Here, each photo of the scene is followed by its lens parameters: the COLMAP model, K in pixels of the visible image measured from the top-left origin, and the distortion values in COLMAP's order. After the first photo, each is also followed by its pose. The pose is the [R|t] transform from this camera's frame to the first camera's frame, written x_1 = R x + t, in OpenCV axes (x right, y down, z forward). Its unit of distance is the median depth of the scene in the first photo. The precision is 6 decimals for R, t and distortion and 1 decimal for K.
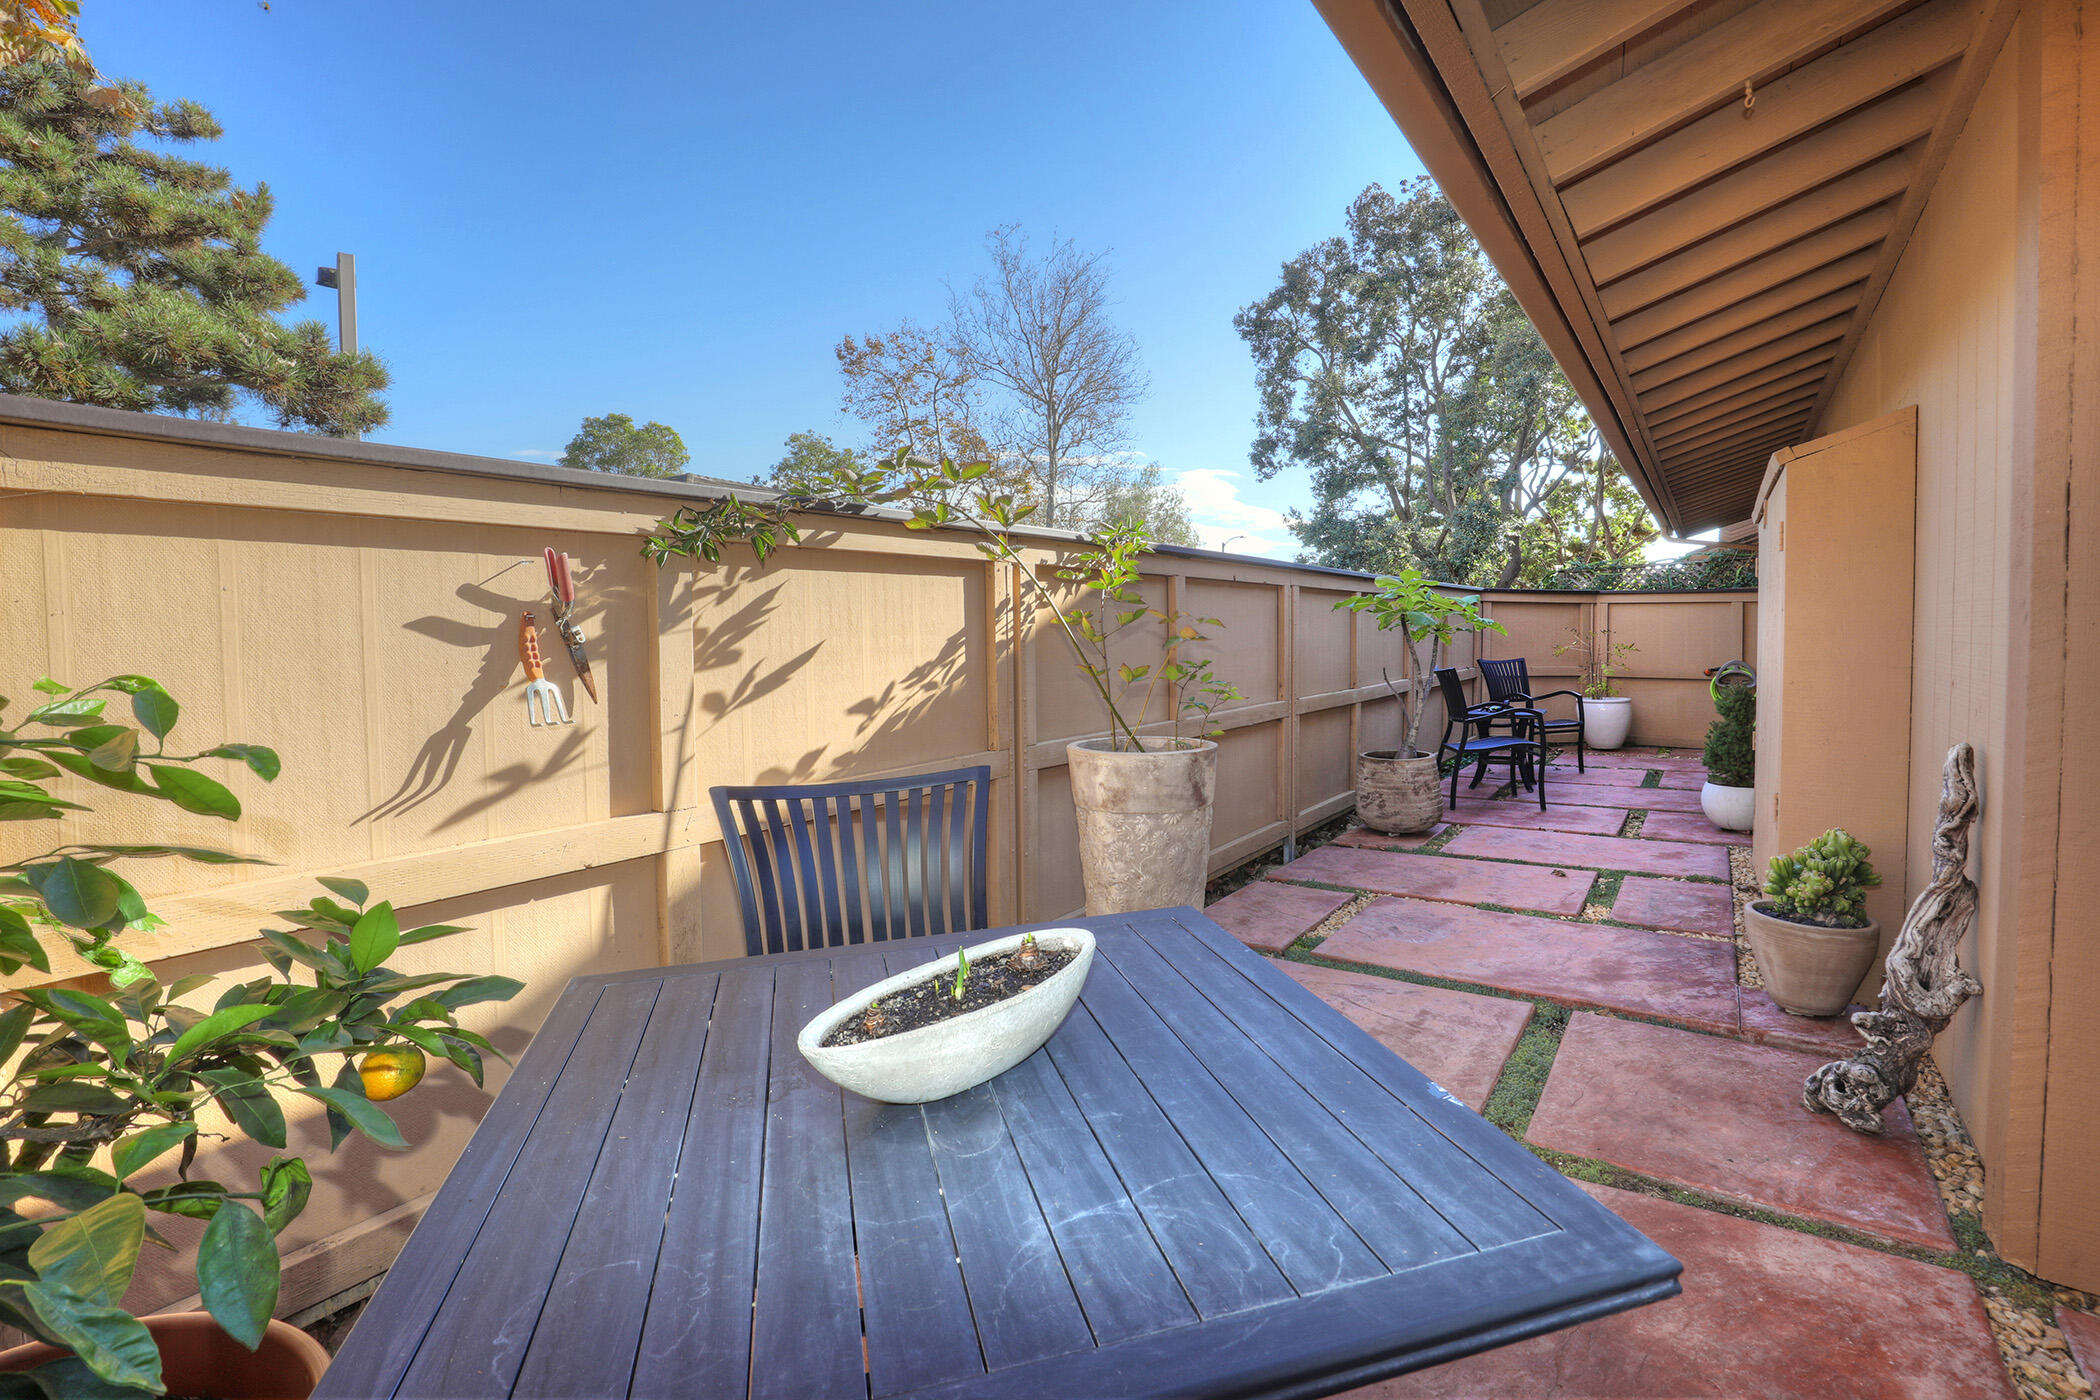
lens RADIAL K [[987.2, 0, 1060.6], [0, 987.2, 667.6], [0, 0, 1]] dist [-0.016099, 0.000231]
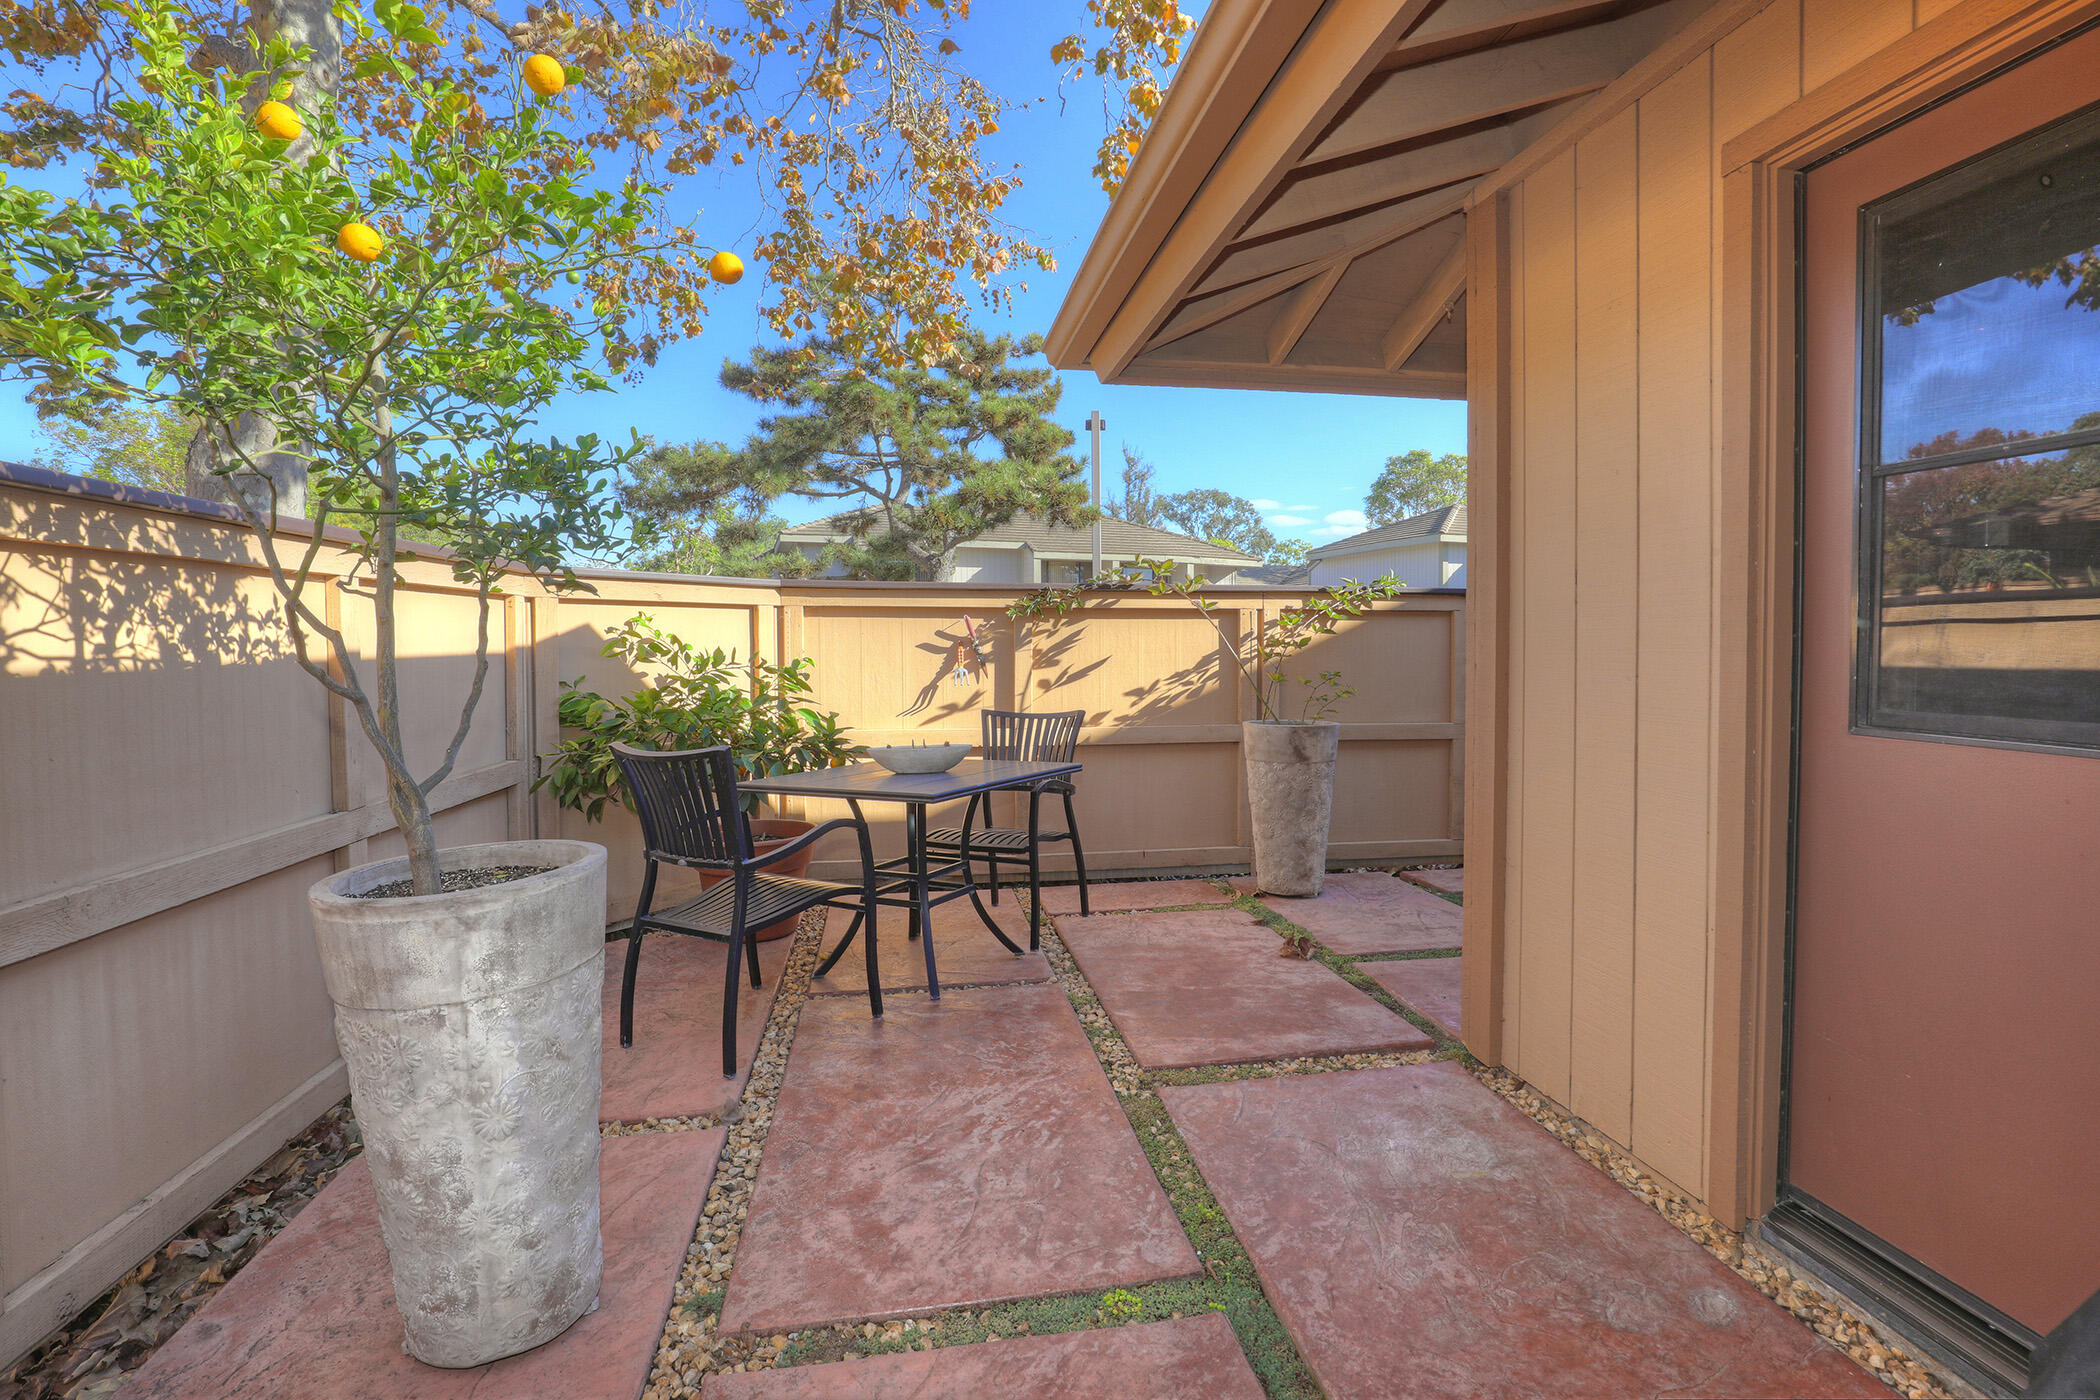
lens RADIAL K [[987.2, 0, 1060.6], [0, 987.2, 667.6], [0, 0, 1]] dist [-0.016099, 0.000231]
pose [[0.703090, 0.018542, -0.710859, 1.068948], [-0.035577, 0.999325, -0.009122, 0.016646], [0.710211, 0.031704, 0.703275, -0.424364]]
